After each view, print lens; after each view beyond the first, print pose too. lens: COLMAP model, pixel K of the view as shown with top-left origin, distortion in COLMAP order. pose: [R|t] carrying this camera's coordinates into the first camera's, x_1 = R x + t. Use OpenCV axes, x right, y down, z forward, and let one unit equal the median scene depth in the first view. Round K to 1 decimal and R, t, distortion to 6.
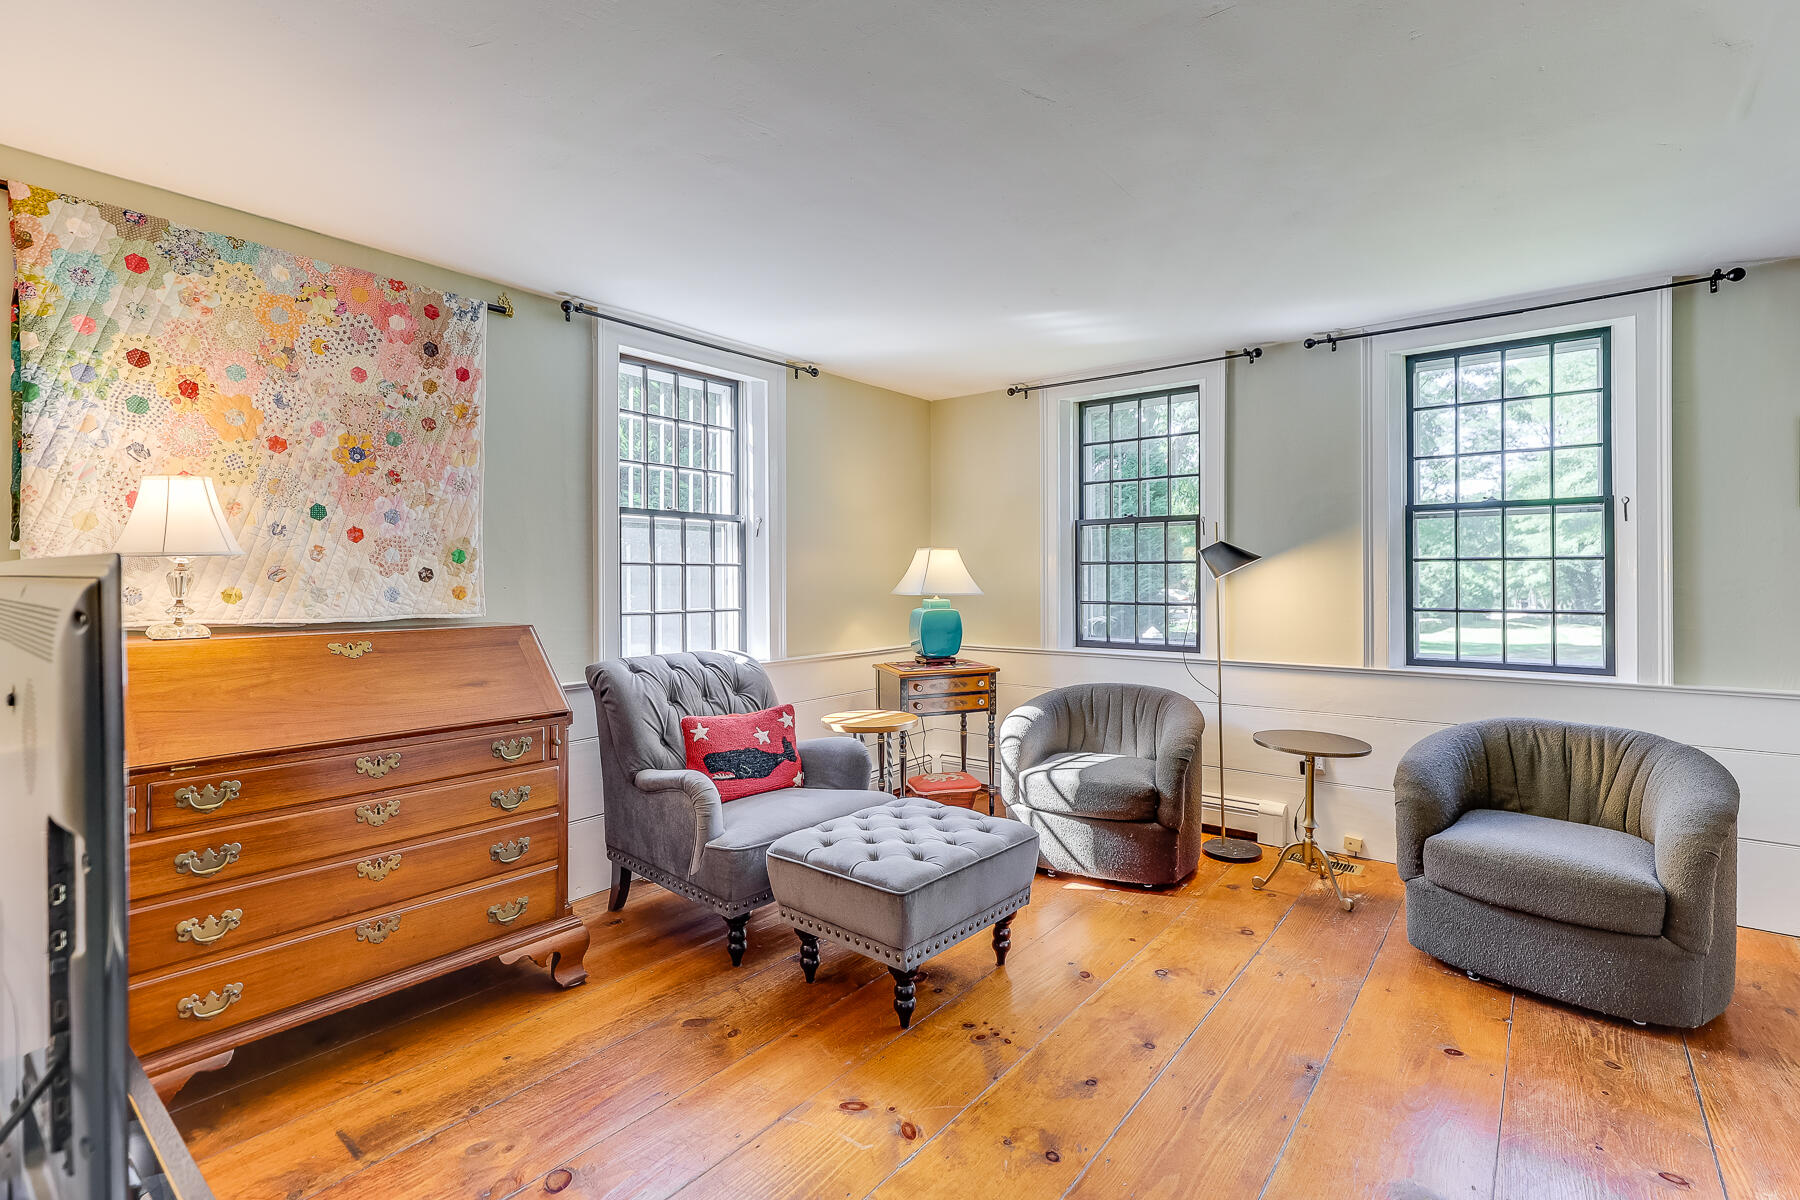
lens RADIAL K [[815.4, 0, 903.5], [0, 815.4, 573.0], [0, 0, 1]] dist [0.000567, -0.000351]
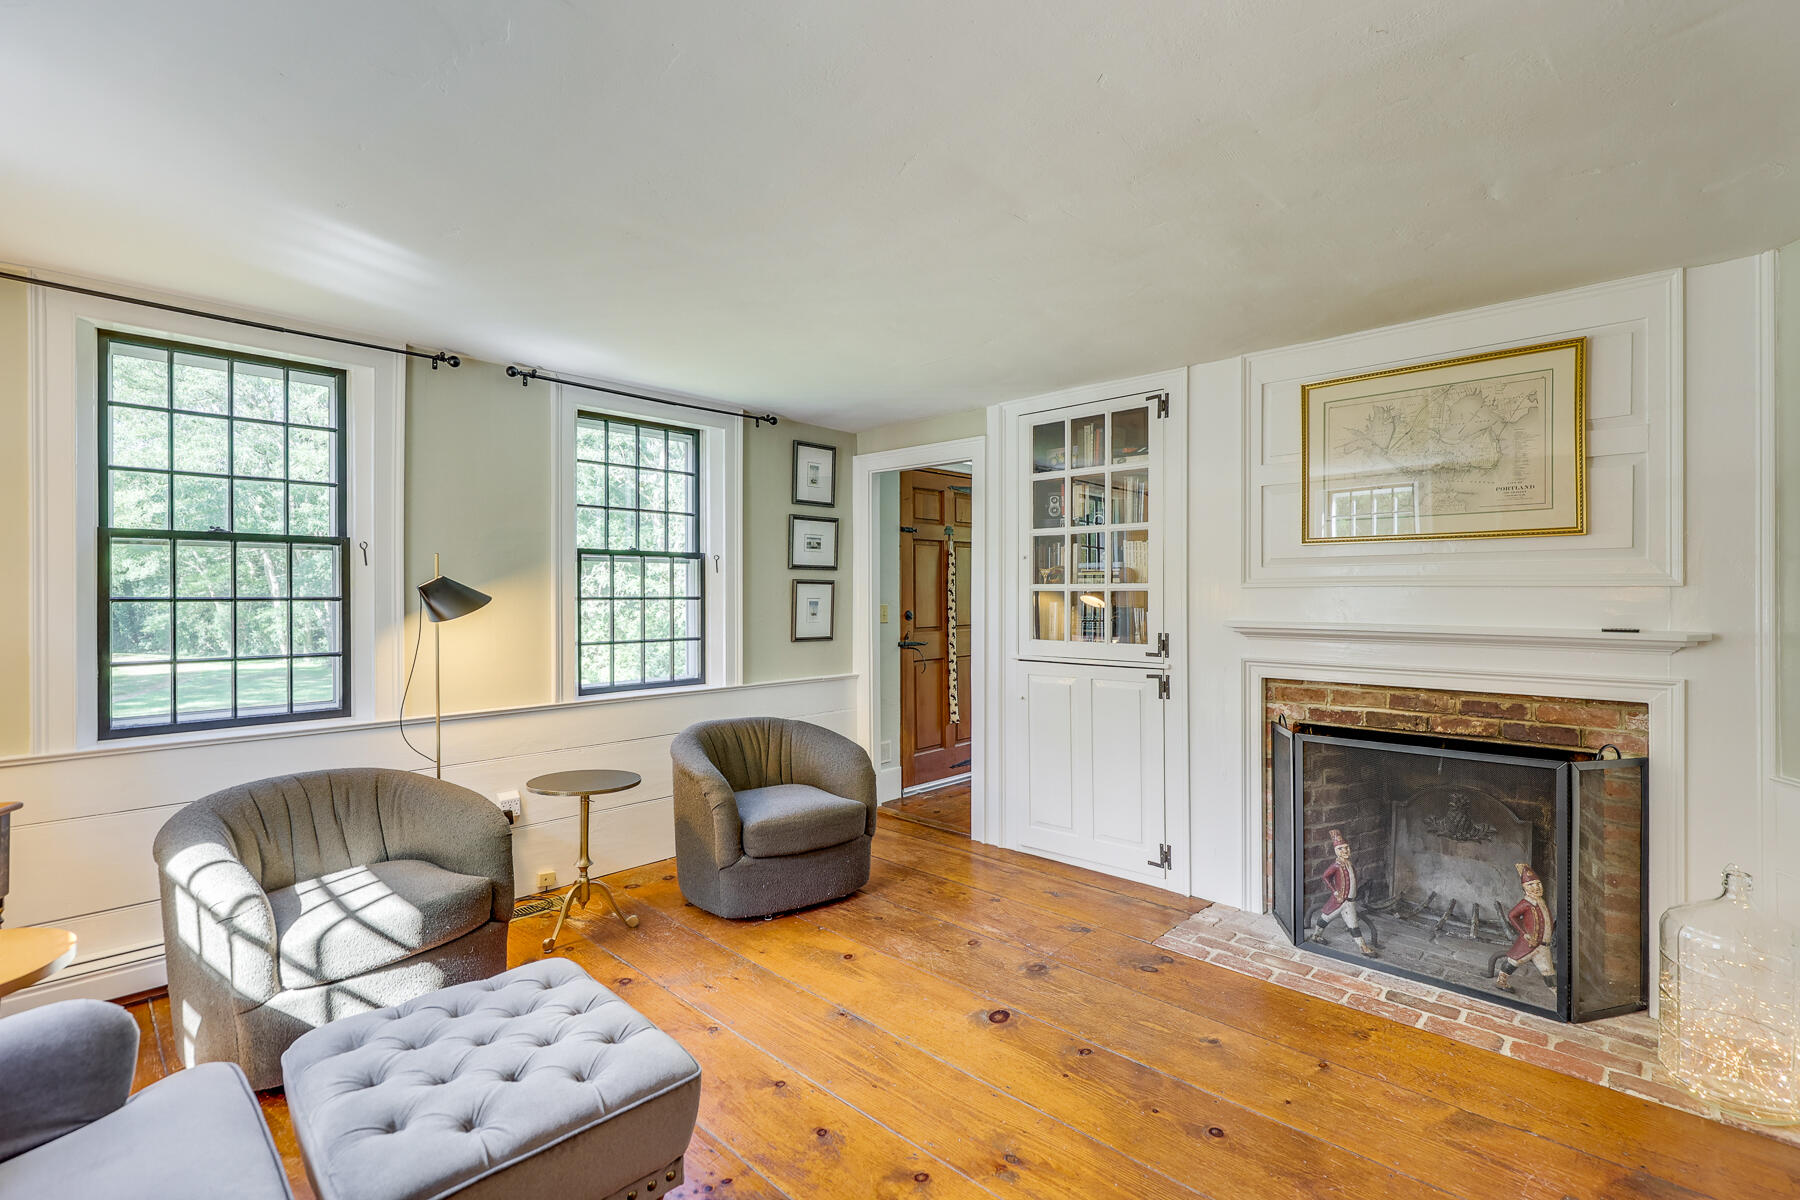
lens RADIAL K [[825.2, 0, 931.3], [0, 825.2, 597.0], [0, 0, 1]] dist [-0.001178, 0.000170]
pose [[0.081597, -0.001304, 0.996665, -0.543290], [0.000646, 0.999999, 0.001256, -0.024290], [-0.996665, 0.000541, 0.081598, 0.553659]]
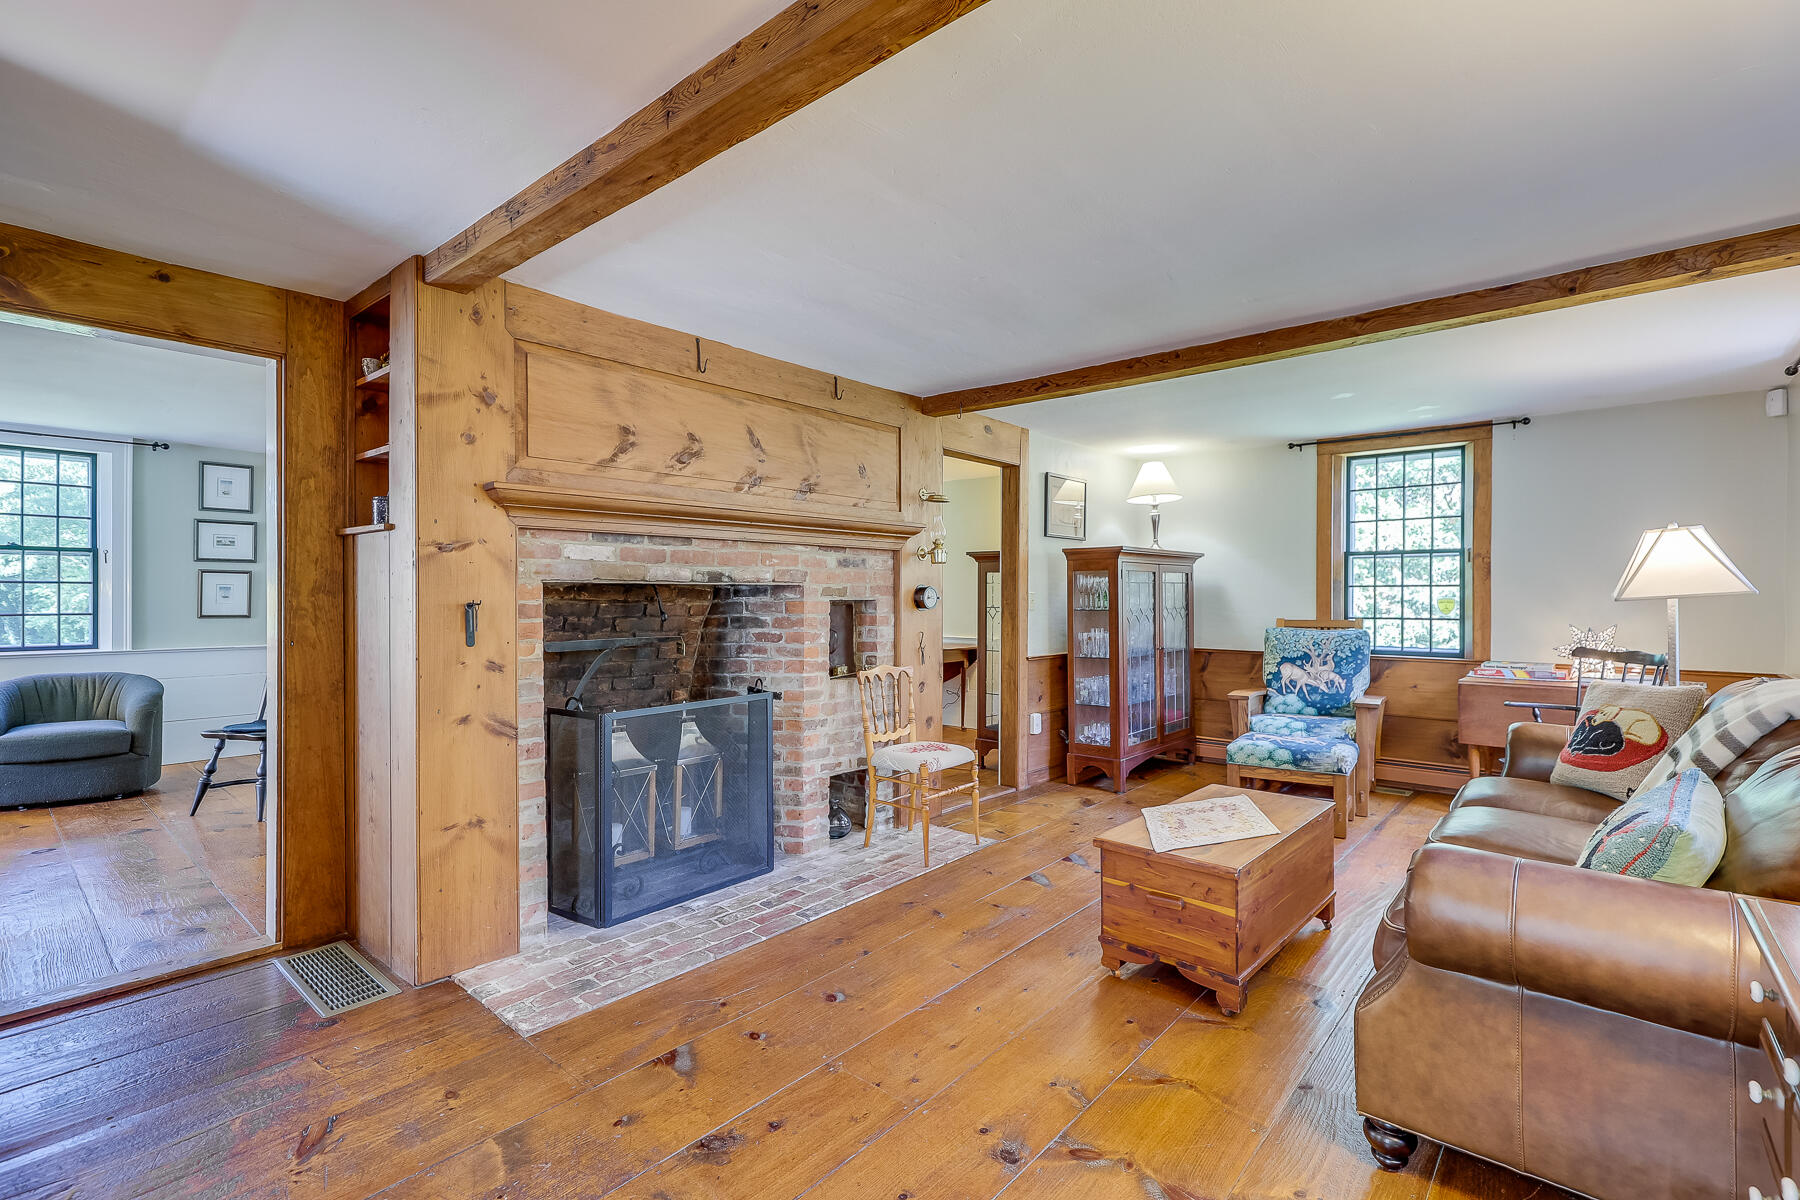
lens RADIAL K [[818.3, 0, 905.4], [0, 818.3, 588.3], [0, 0, 1]] dist [0.011072, 0.000270]
pose [[0.041936, 0.012720, 0.999039, -0.959105], [-0.000697, 0.999919, -0.012702, 0.016671], [-0.999120, -0.000164, 0.041942, -0.935766]]
